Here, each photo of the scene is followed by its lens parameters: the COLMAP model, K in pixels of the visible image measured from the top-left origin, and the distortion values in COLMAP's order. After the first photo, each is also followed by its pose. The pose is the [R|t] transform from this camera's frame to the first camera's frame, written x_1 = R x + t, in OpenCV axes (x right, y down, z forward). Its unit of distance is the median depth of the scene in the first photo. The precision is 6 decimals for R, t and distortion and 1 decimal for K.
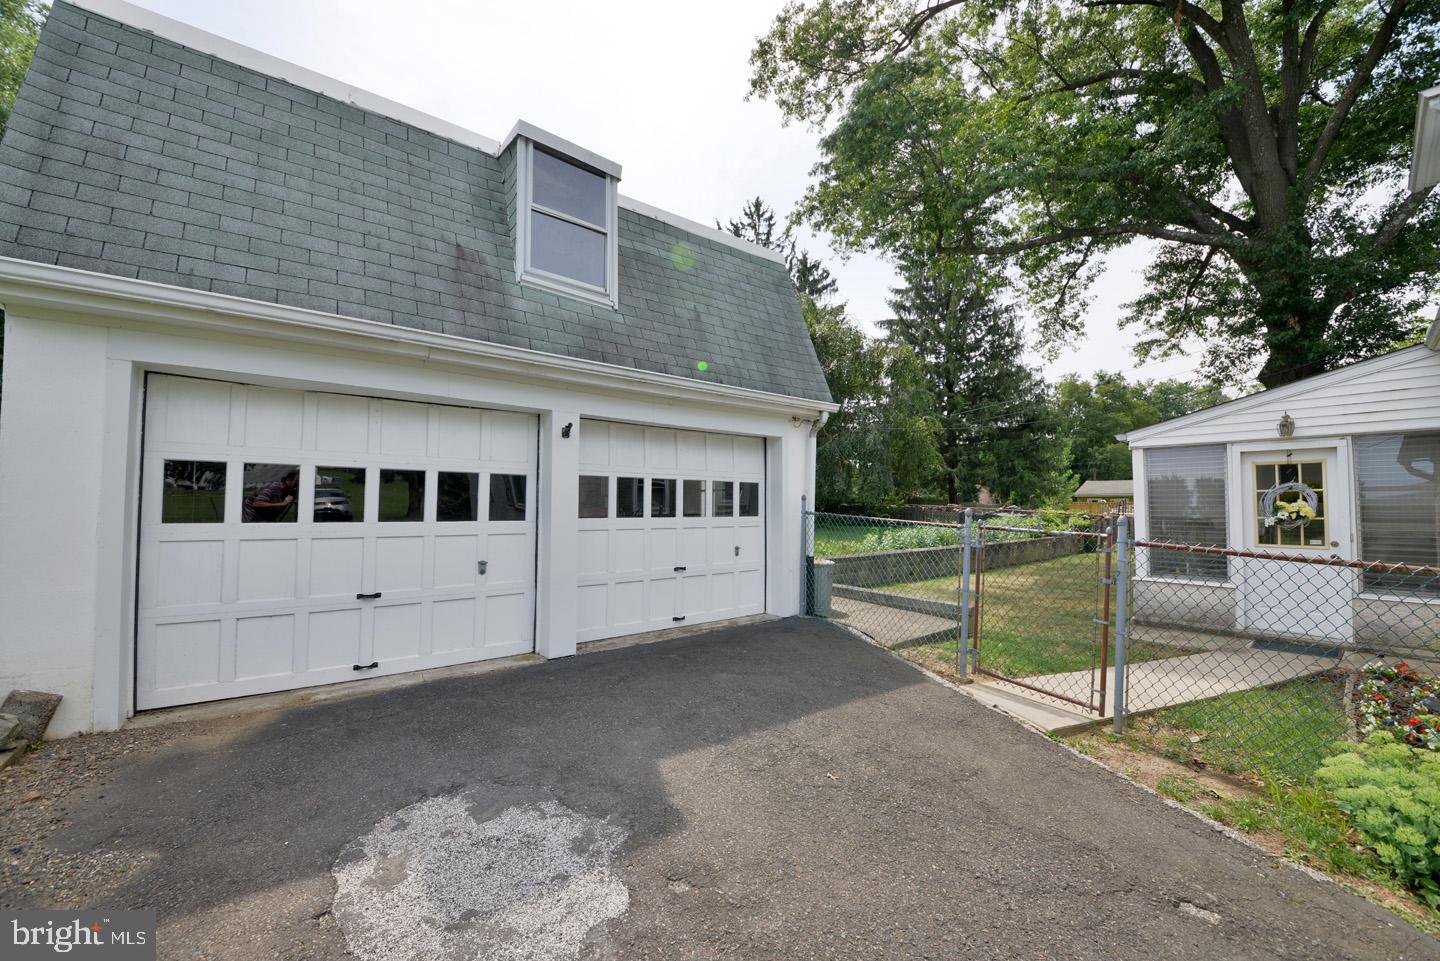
lens RADIAL K [[552.6, 0, 727.0], [0, 552.6, 477.6], [0, 0, 1]] dist [-0.000719, -0.007369]
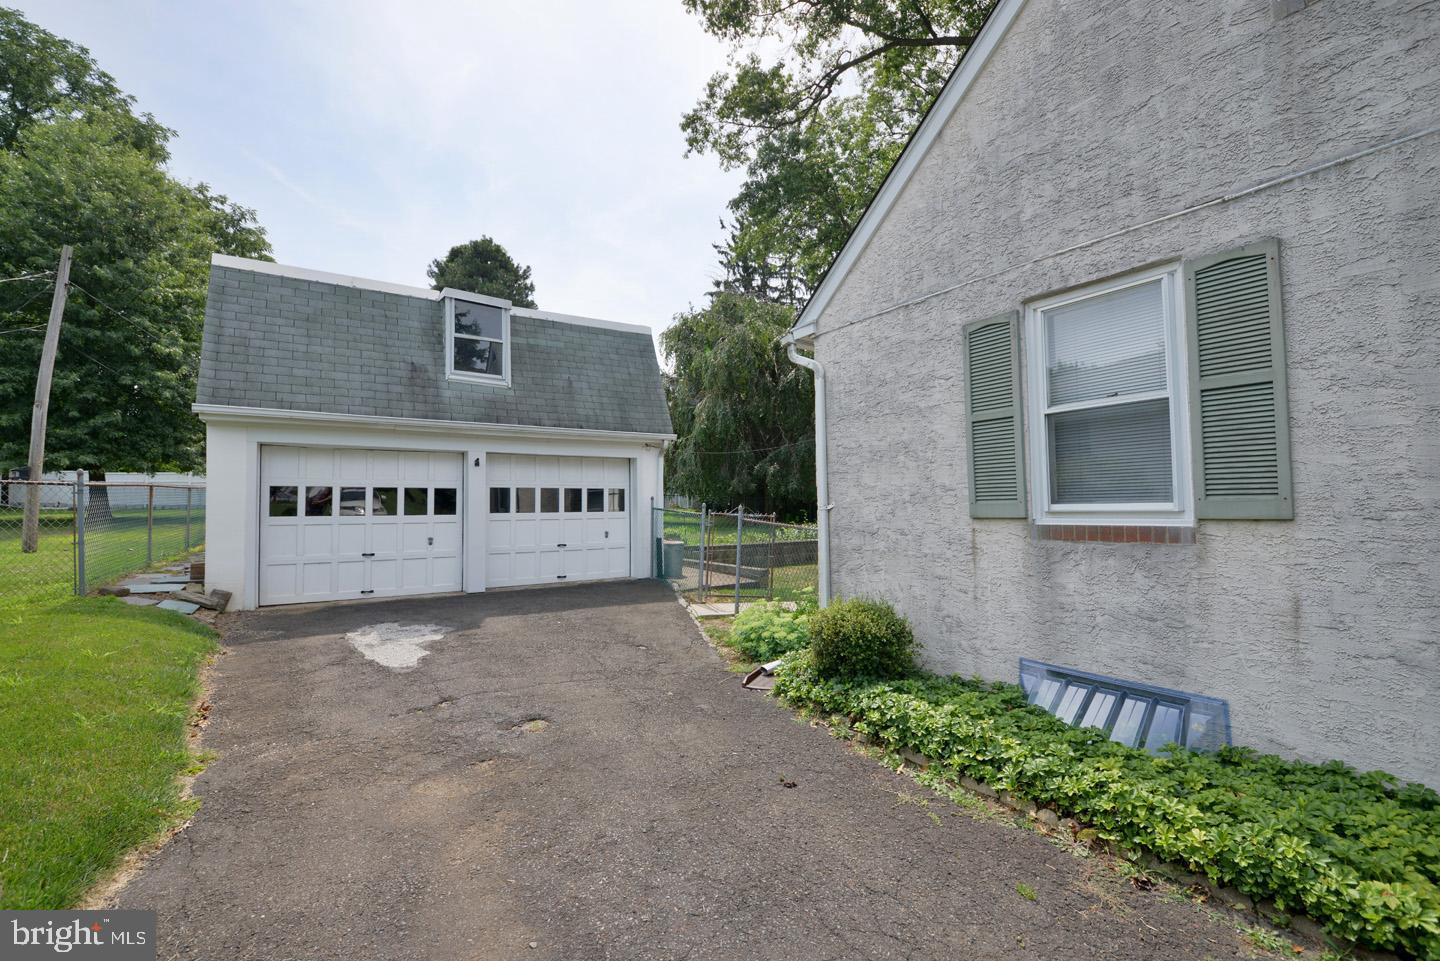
lens RADIAL K [[598.0, 0, 721.2], [0, 598.0, 477.7], [0, 0, 1]] dist [0.000551, 0.000086]
pose [[0.997091, -0.020484, -0.073412, 0.633826], [0.020601, 0.999787, 0.000837, -0.023913], [0.073379, -0.002347, 0.997301, -0.849831]]
